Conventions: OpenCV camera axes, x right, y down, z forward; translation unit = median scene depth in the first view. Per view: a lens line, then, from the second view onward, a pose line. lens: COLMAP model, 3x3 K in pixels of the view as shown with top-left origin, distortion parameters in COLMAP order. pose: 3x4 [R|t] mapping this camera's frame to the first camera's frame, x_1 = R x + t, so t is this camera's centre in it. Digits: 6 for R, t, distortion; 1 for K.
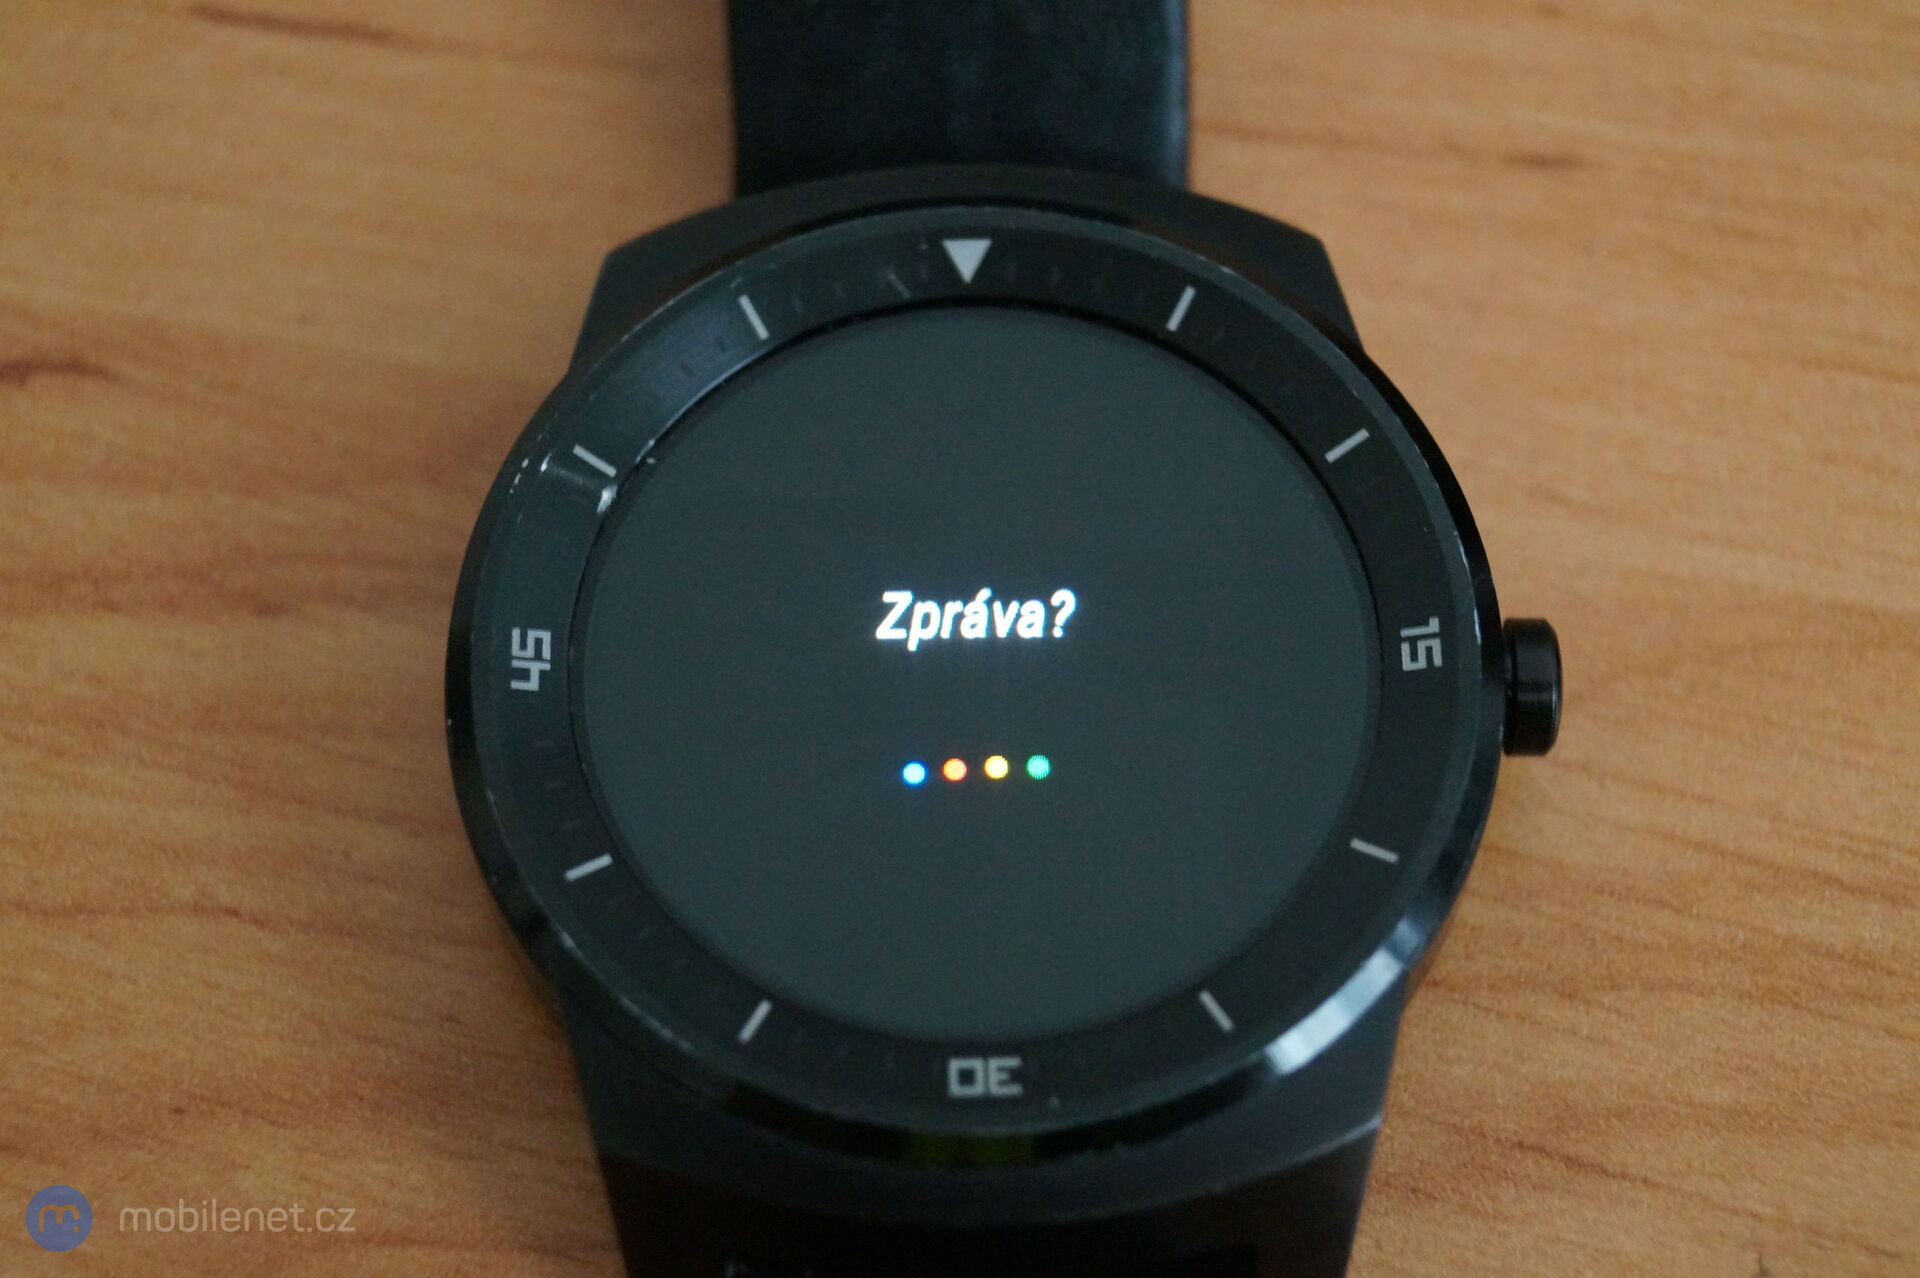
lens RADIAL K [[3980.2, 0, 960.0], [0, 3980.2, 639.0], [0, 0, 1]] dist [-0.052155, 0.046238]
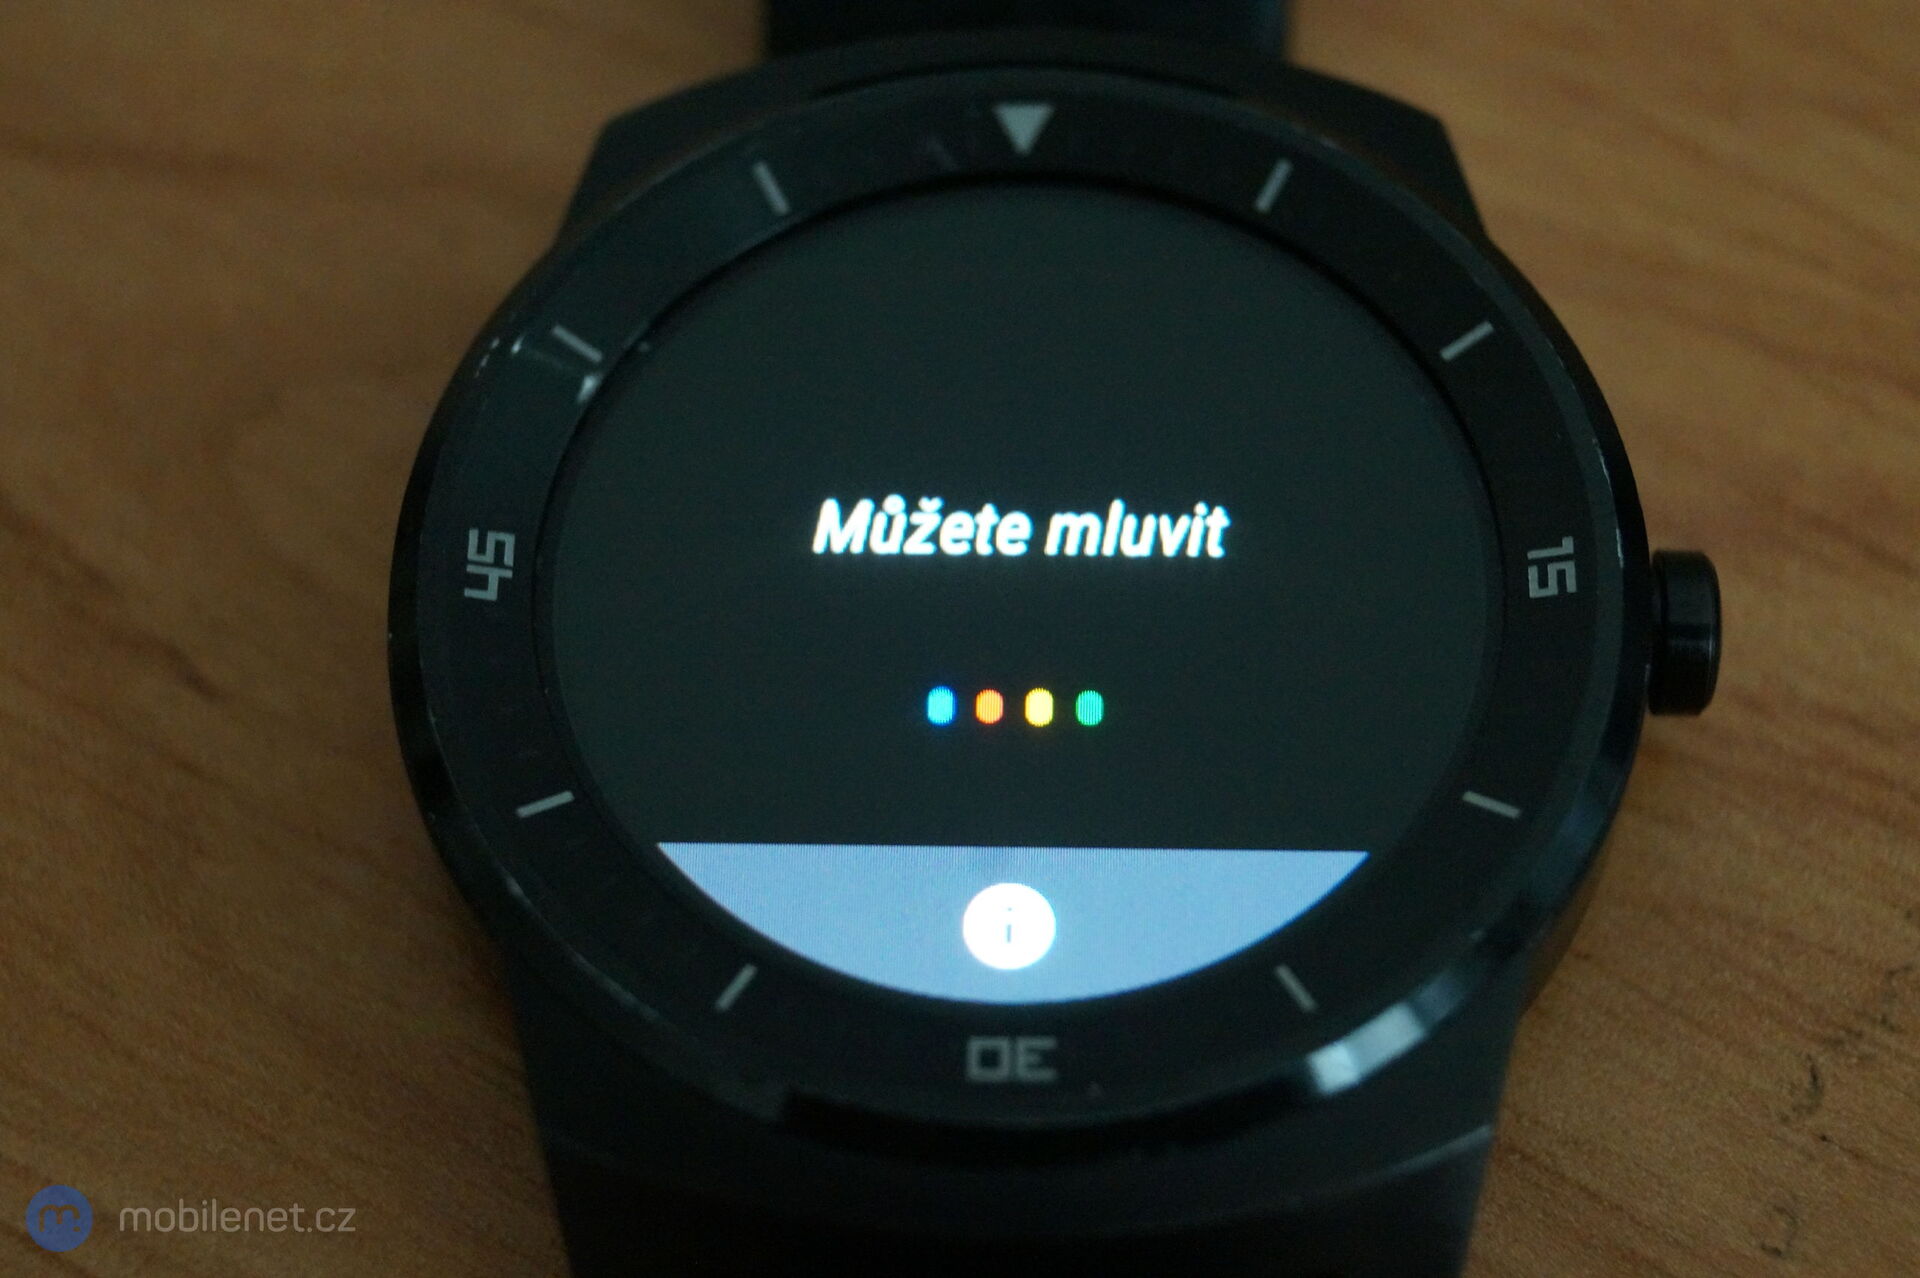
lens RADIAL K [[3980.2, 0, 960.0], [0, 3980.2, 639.0], [0, 0, 1]] dist [-0.052155, 0.046238]
pose [[0.999014, 0.019502, -0.039890, 0.024760], [-0.022353, 0.997131, -0.072316, 0.077022], [0.038365, 0.073136, 0.996584, 0.160722]]
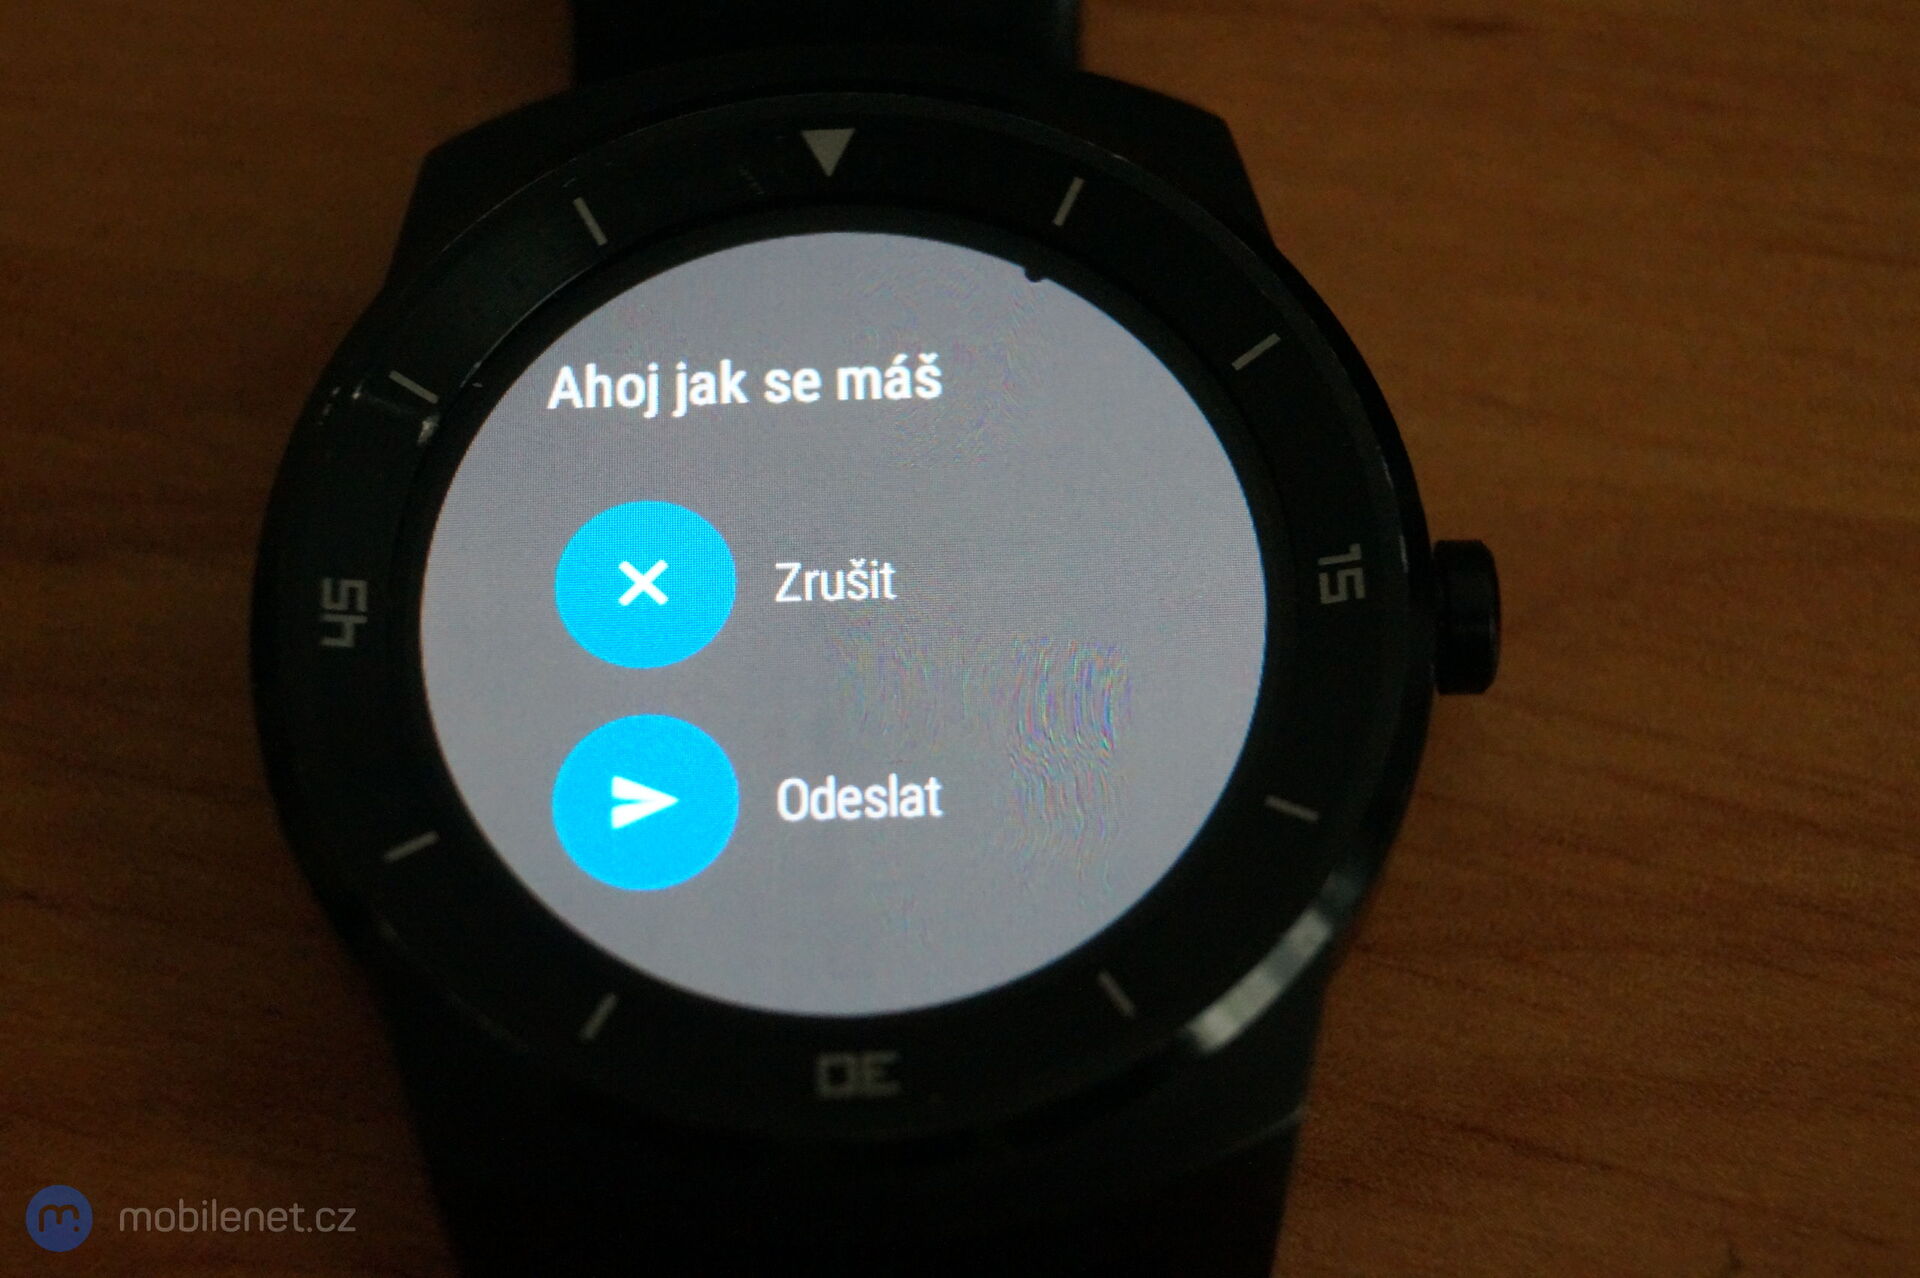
lens RADIAL K [[3980.2, 0, 960.0], [0, 3980.2, 639.0], [0, 0, 1]] dist [-0.052155, 0.046238]
pose [[0.999747, -0.021440, 0.006766, 0.023327], [0.021203, 0.999216, 0.033436, -0.015368], [-0.007477, -0.033284, 0.999418, 0.104843]]
